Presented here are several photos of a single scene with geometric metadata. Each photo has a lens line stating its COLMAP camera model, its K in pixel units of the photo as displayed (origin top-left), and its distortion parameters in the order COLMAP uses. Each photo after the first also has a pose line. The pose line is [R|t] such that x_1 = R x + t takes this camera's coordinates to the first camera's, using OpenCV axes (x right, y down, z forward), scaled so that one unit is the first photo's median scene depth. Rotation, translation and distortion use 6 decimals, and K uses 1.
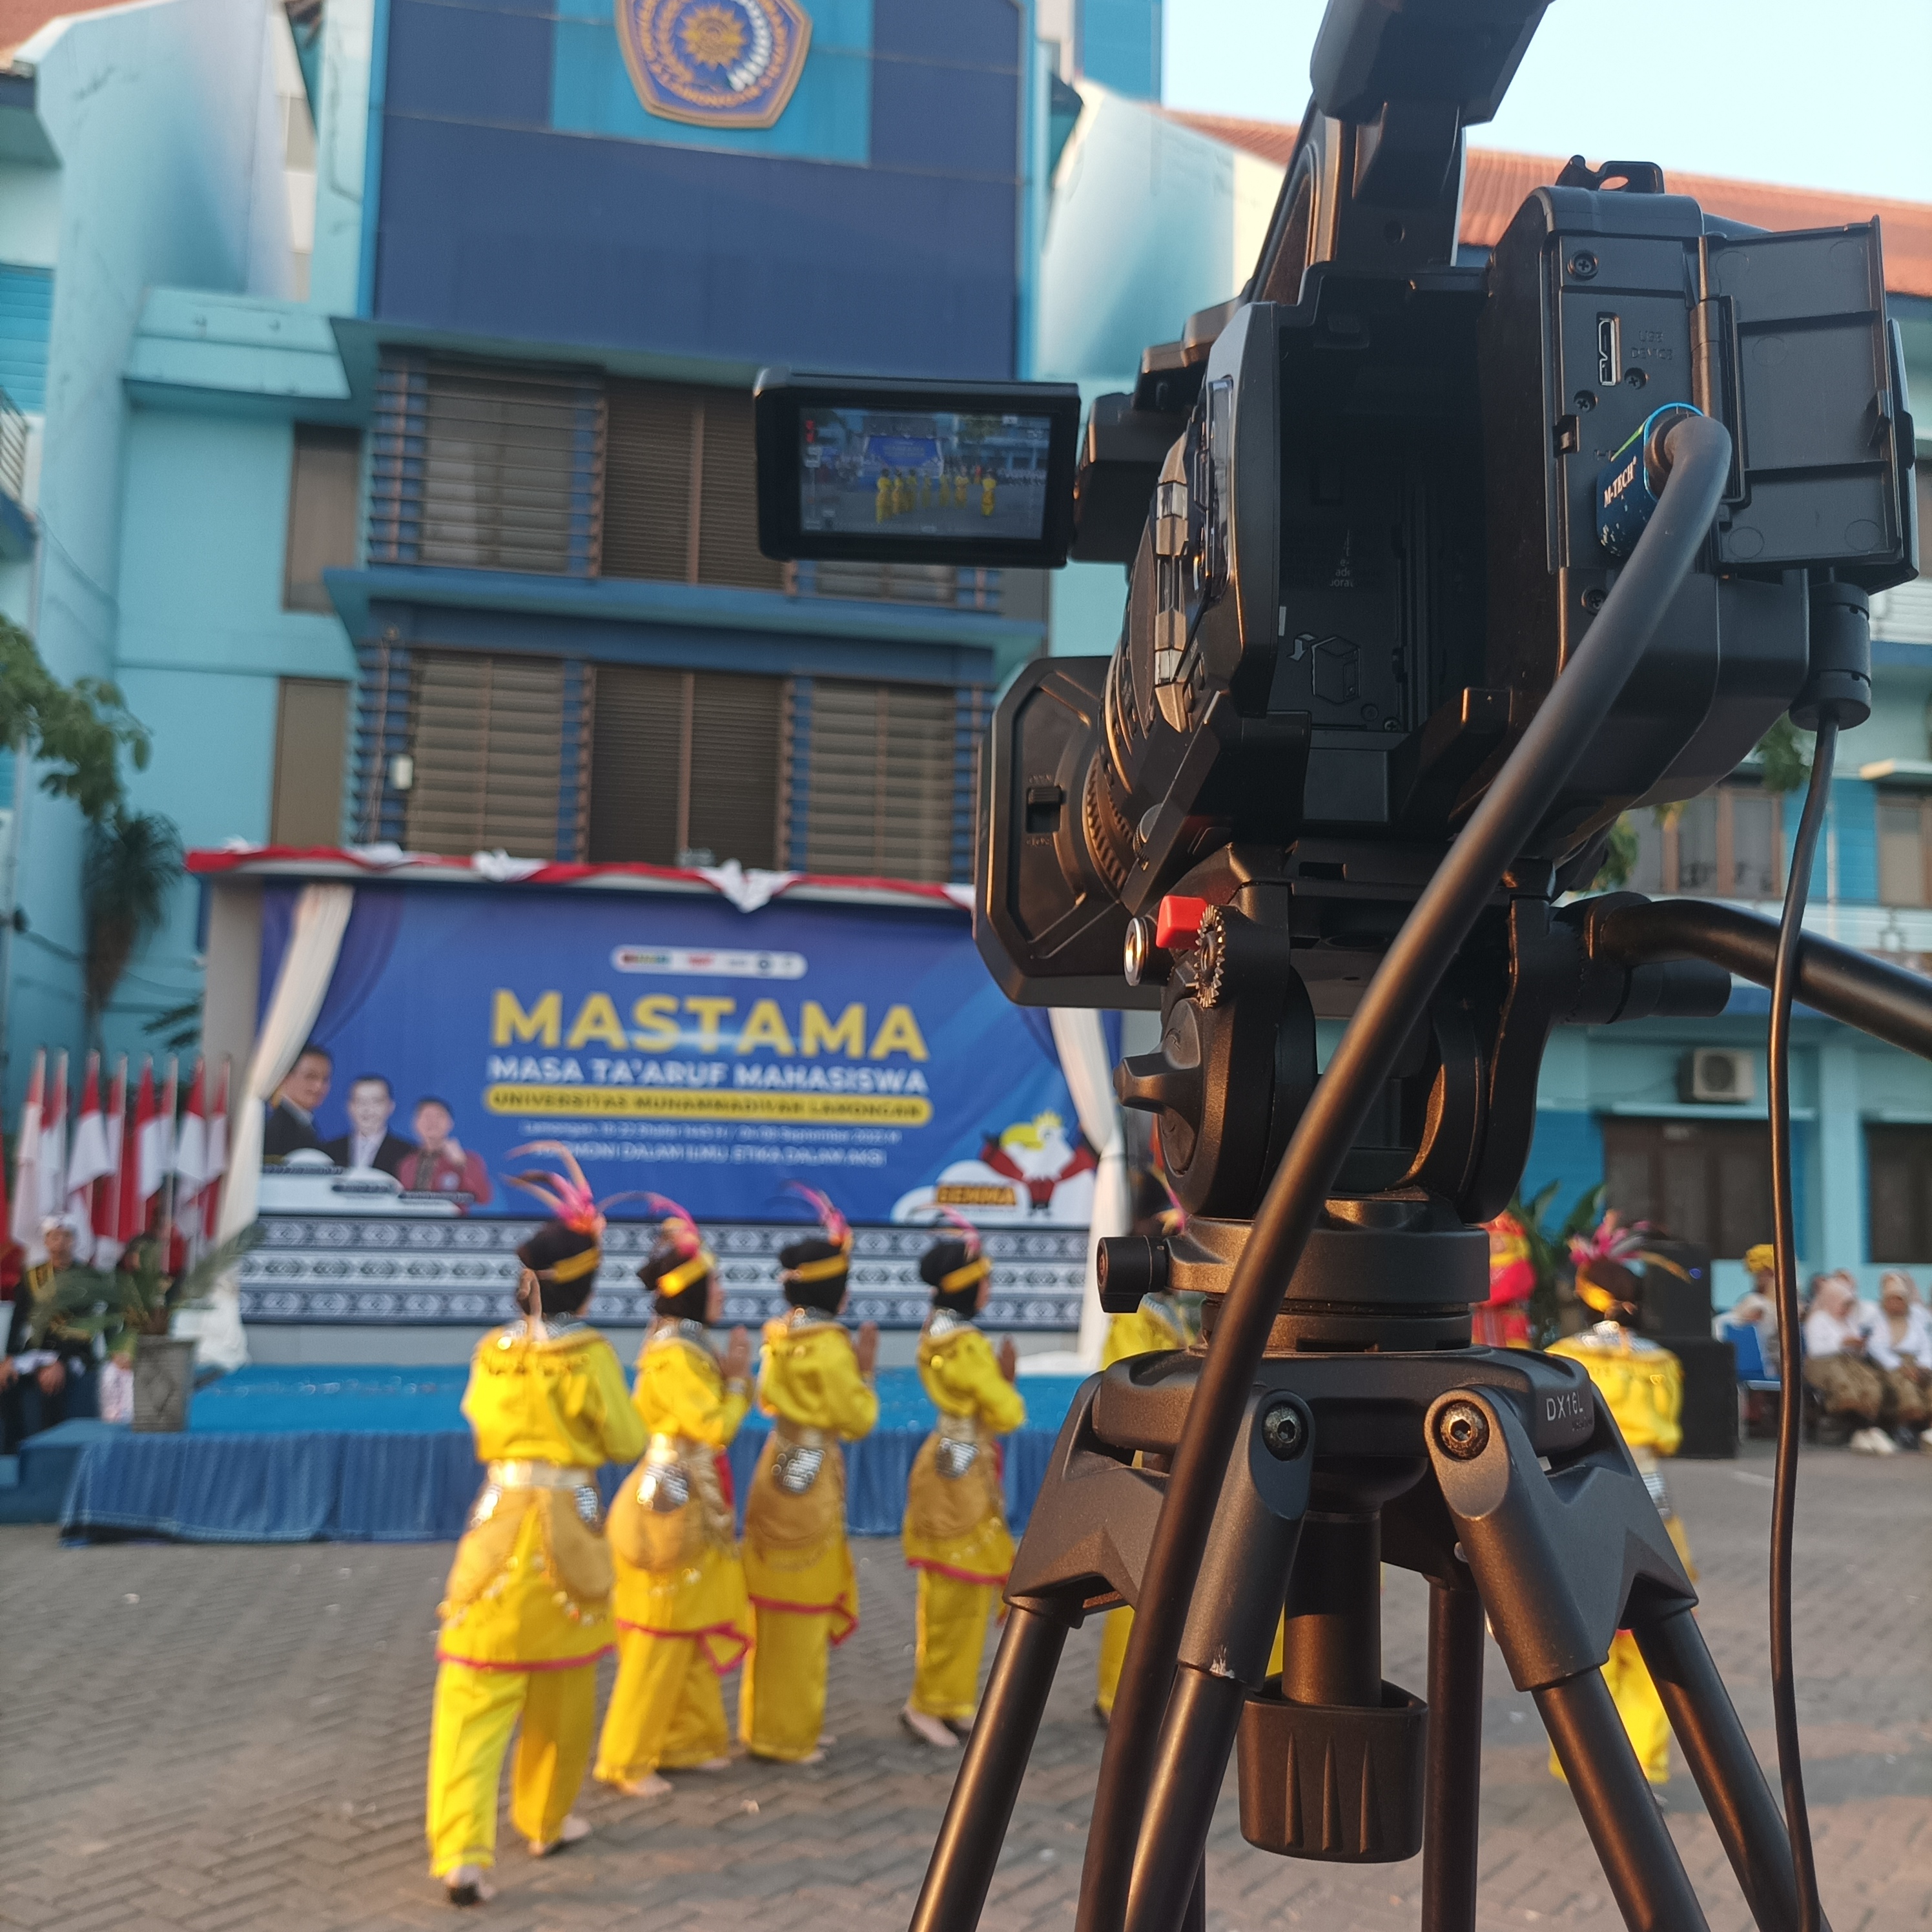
lens RADIAL K [[1886.7, 0, 966.0], [0, 1886.7, 966.0], [0, 0, 1]] dist [0.024750, -0.134603]
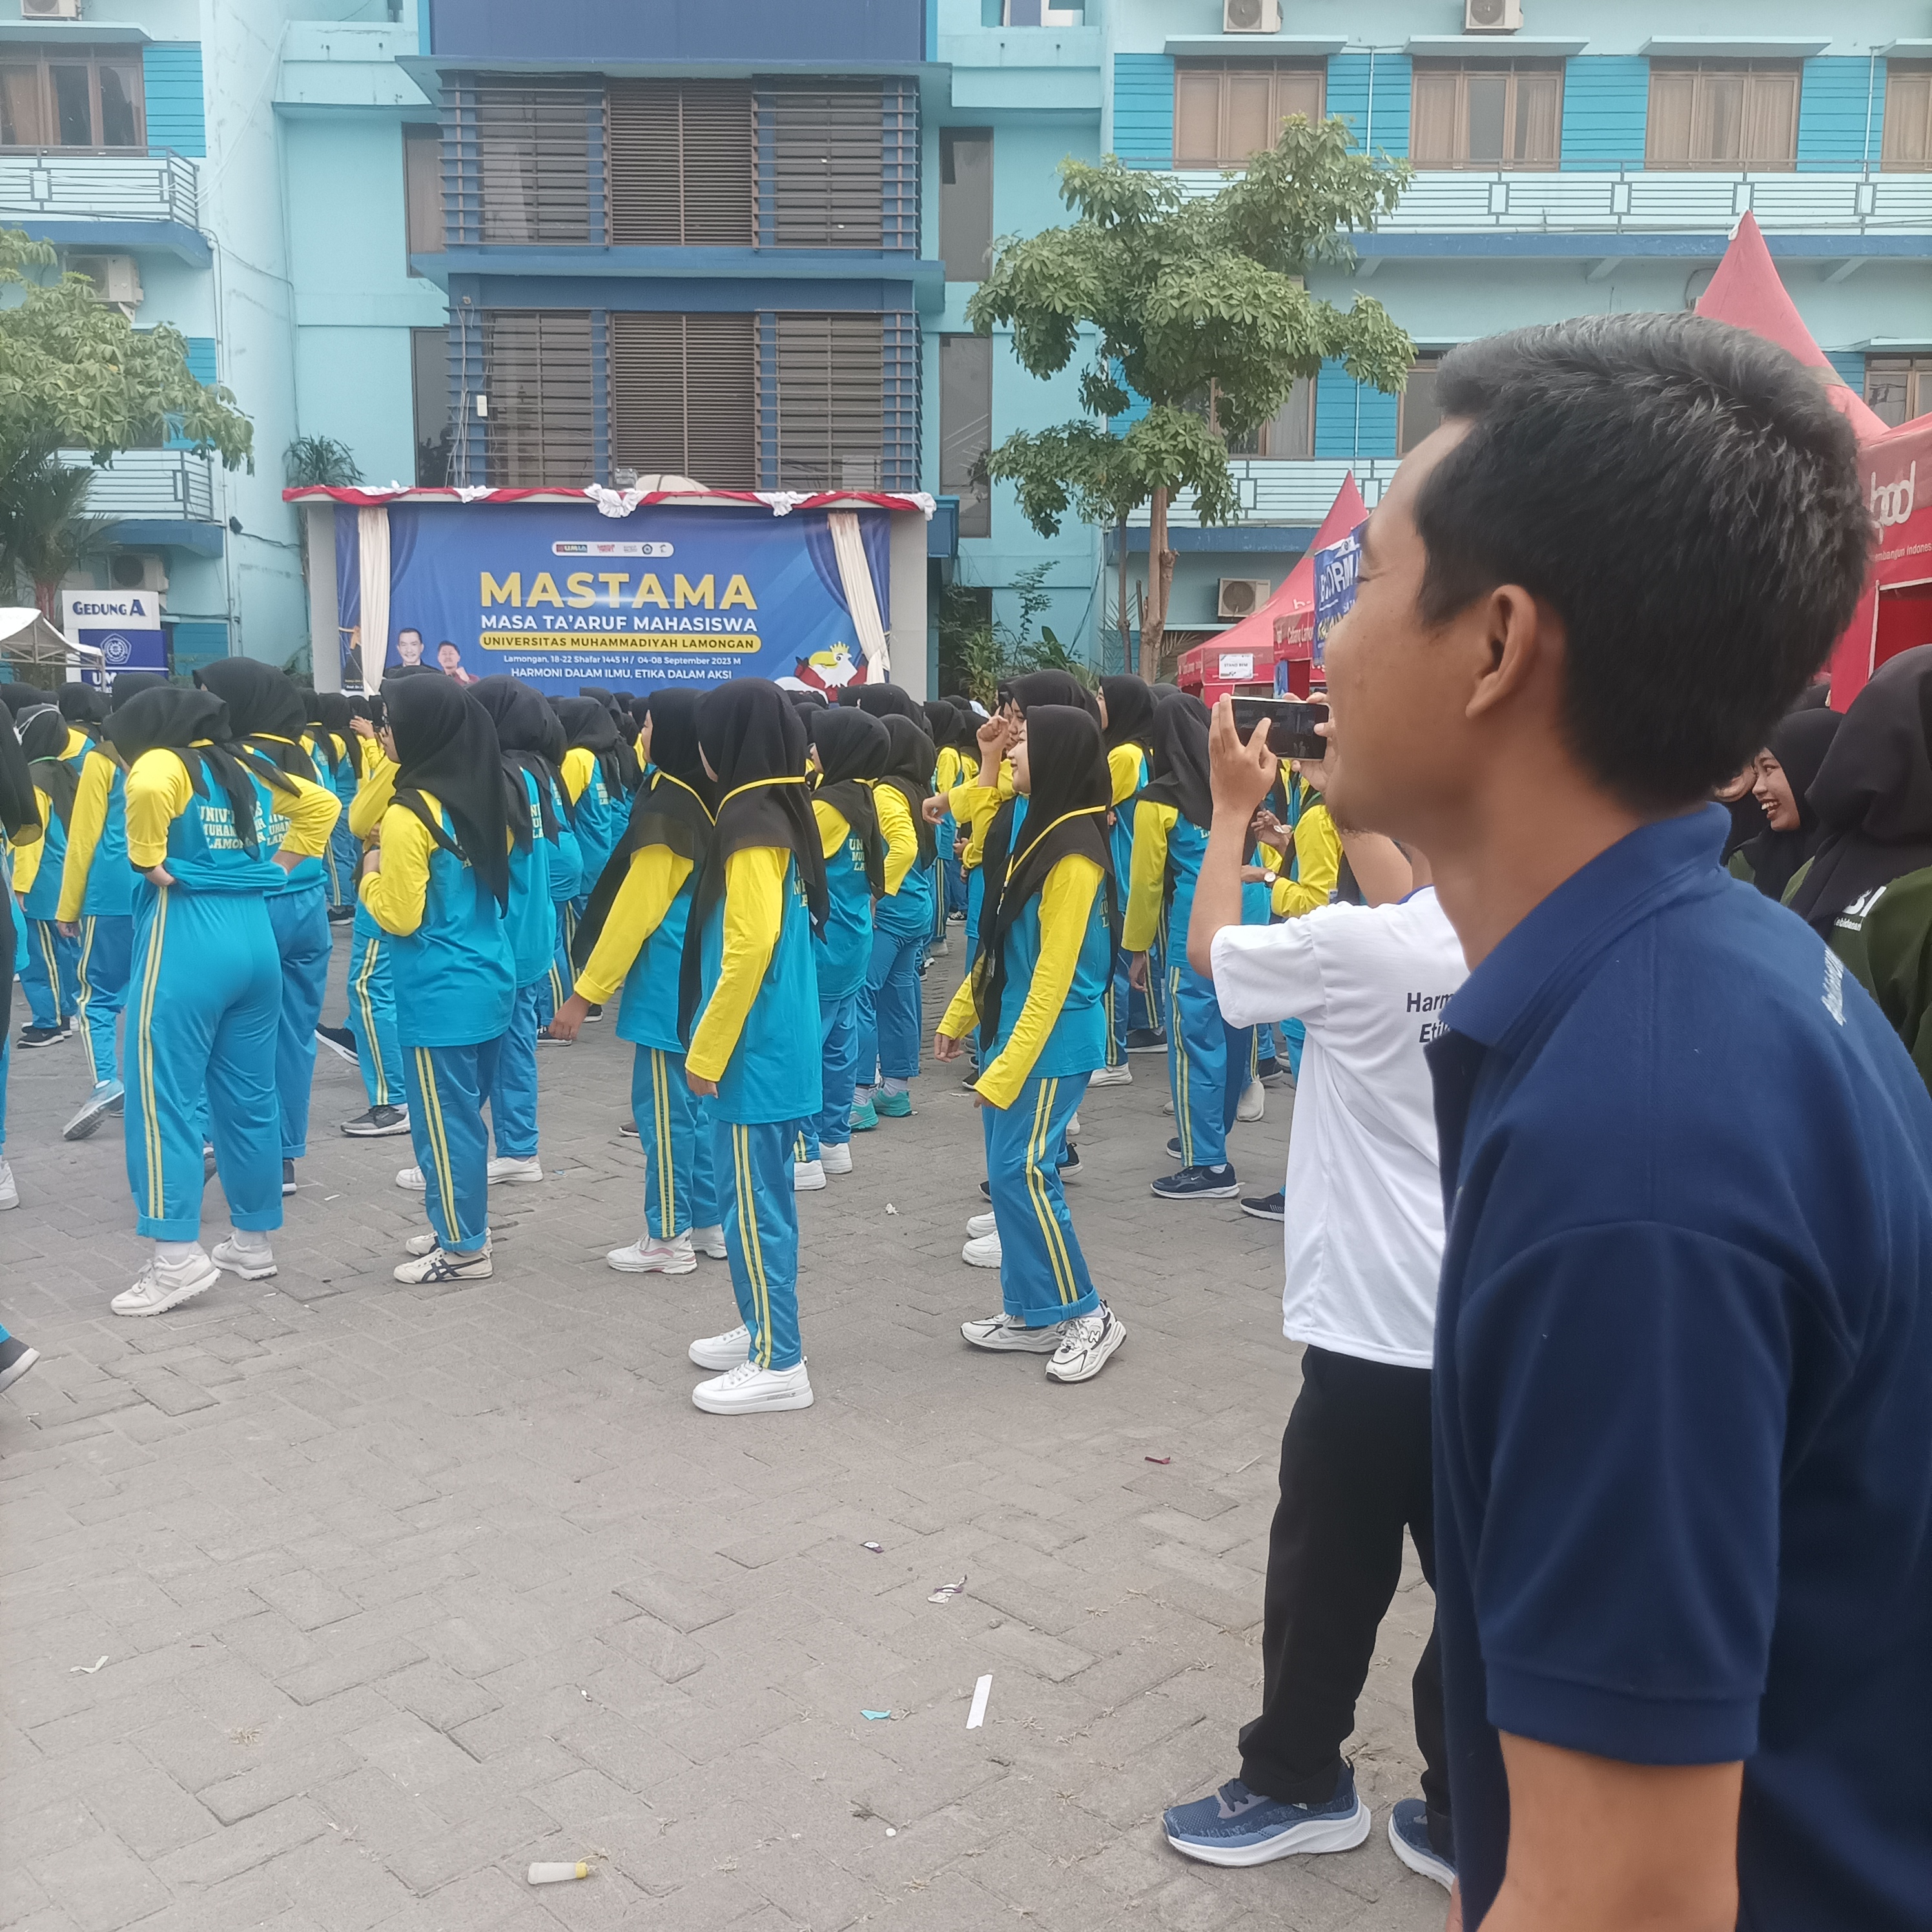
lens RADIAL K [[1886.7, 0, 966.0], [0, 1886.7, 966.0], [0, 0, 1]] dist [0.024750, -0.134603]
pose [[0.984561, 0.008555, -0.174835, 0.421213], [0.033157, 0.971608, 0.234263, -0.022751], [0.171875, -0.236443, 0.956323, -0.507857]]
